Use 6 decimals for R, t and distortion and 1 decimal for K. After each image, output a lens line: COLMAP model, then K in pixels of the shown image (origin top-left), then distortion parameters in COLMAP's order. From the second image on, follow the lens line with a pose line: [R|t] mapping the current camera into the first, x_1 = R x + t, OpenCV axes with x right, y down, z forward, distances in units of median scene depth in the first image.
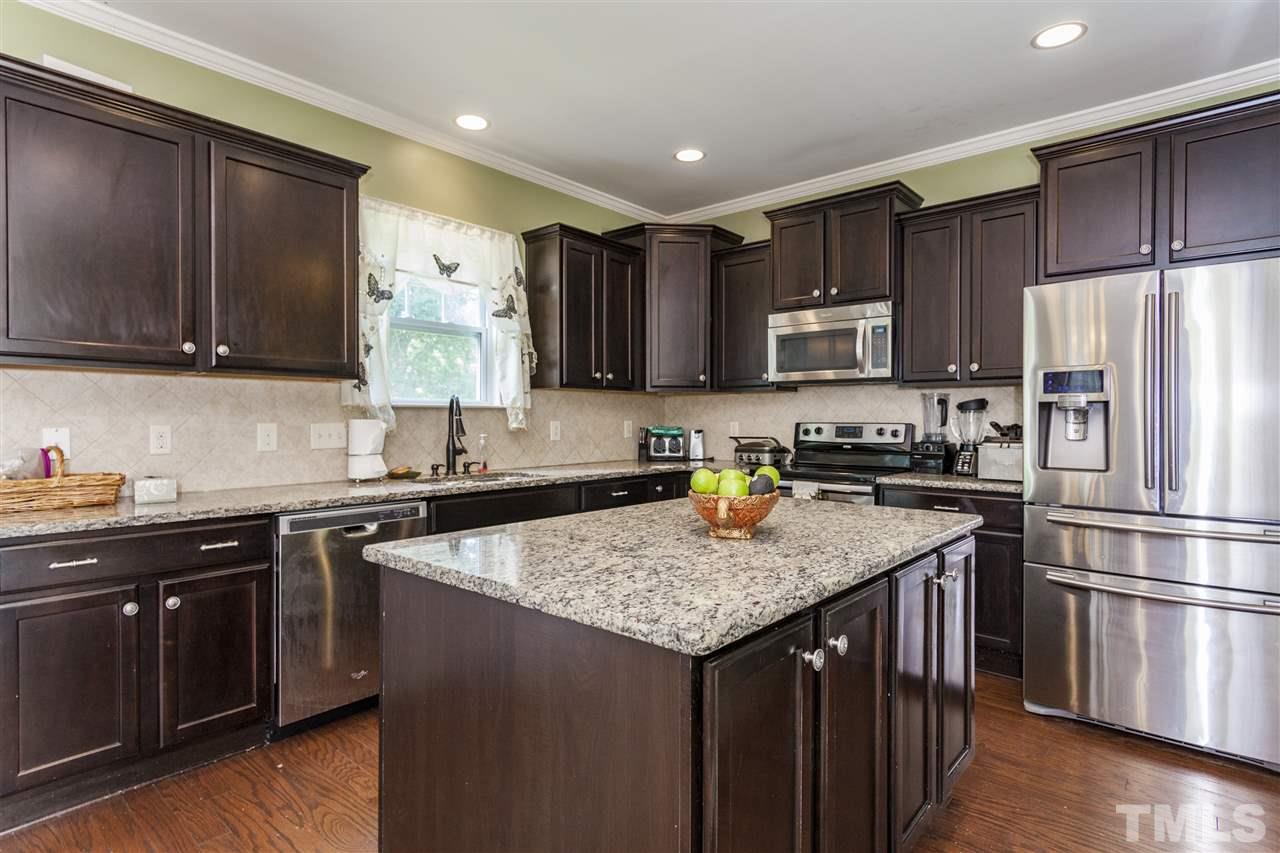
lens RADIAL K [[662.4, 0, 638.2], [0, 662.4, 422.5], [0, 0, 1]] dist [0.016566, 0.000703]
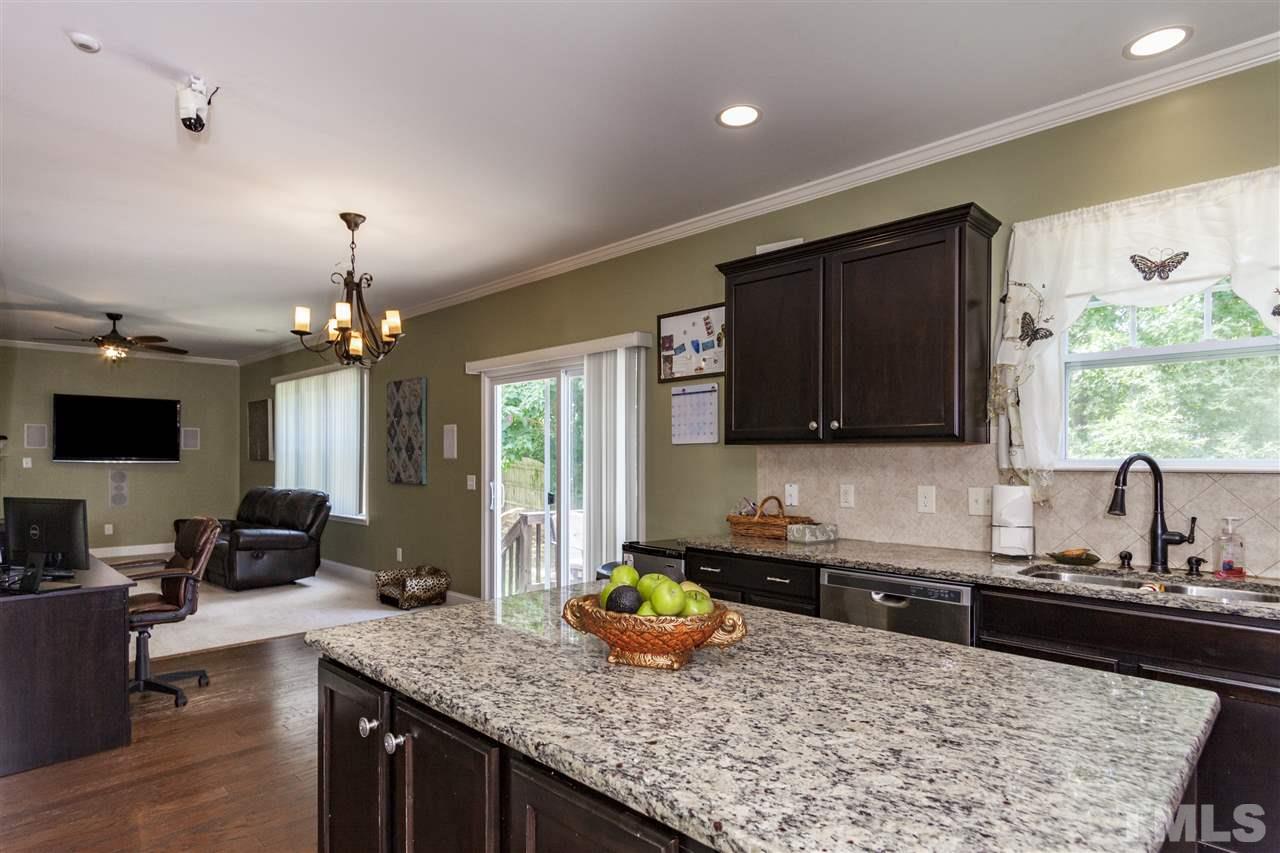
lens RADIAL K [[662.4, 0, 622.1], [0, 662.4, 457.9], [0, 0, 1]] dist [0.016566, 0.000703]
pose [[-0.059291, -0.002087, -0.998239, 0.510942], [-0.008220, 0.999965, -0.001603, -0.036960], [0.998207, 0.008110, -0.059306, 0.583116]]
